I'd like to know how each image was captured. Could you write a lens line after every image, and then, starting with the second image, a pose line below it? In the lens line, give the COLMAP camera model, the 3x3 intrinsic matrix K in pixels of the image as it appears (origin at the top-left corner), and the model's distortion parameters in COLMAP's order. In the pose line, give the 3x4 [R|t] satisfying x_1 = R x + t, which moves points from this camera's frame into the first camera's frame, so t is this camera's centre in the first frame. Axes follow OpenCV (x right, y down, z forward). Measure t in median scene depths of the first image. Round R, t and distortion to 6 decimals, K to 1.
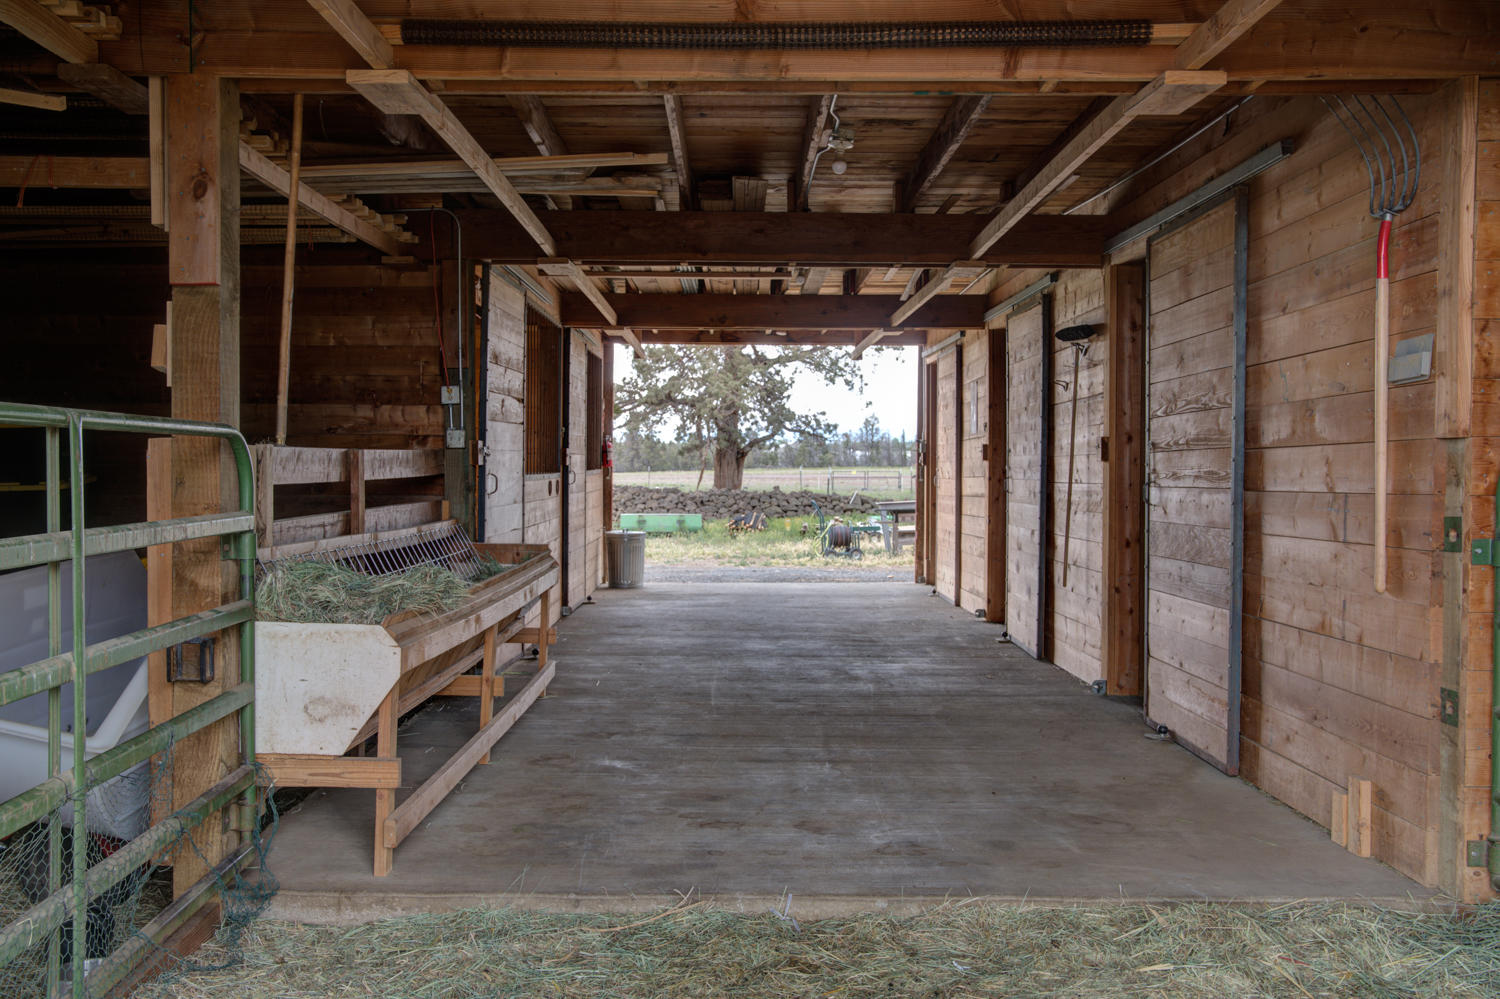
lens RADIAL K [[1431.6, 0, 752.2], [0, 1431.6, 494.0], [0, 0, 1]] dist [0.002745, 0.000000]
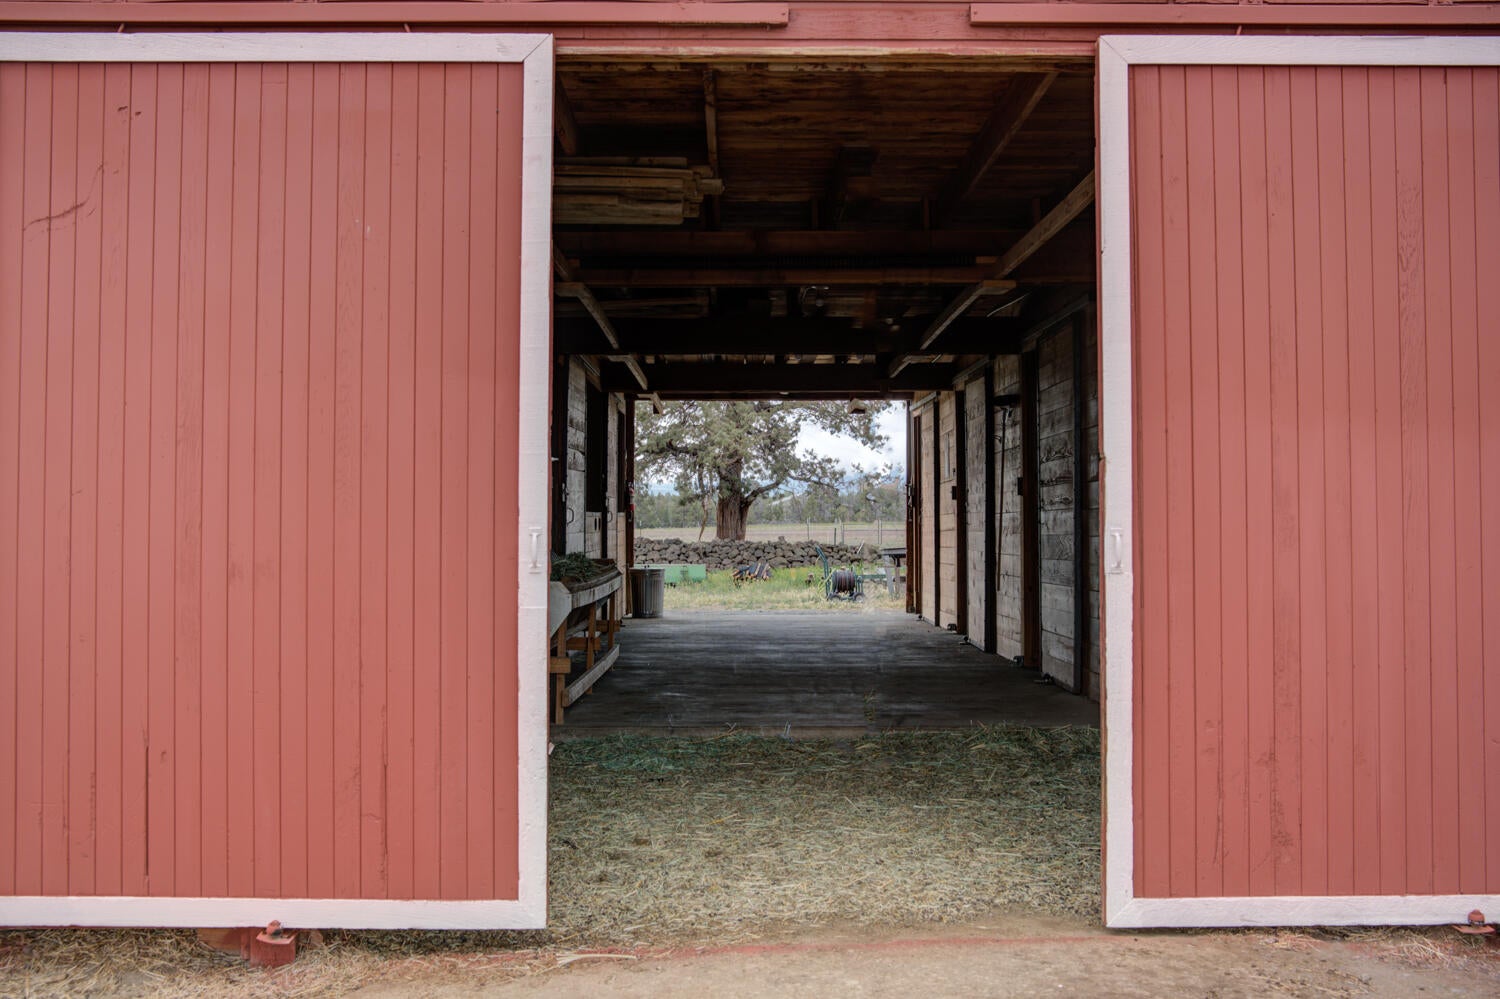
lens RADIAL K [[1638.0, 0, 748.1], [0, 1638.0, 503.3], [0, 0, 1]] dist [-0.010888, 0.000000]
pose [[0.999967, -0.007482, -0.003299, -0.005277], [0.007377, 0.999501, -0.030701, 0.018634], [0.003527, 0.030675, 0.999523, -0.338913]]
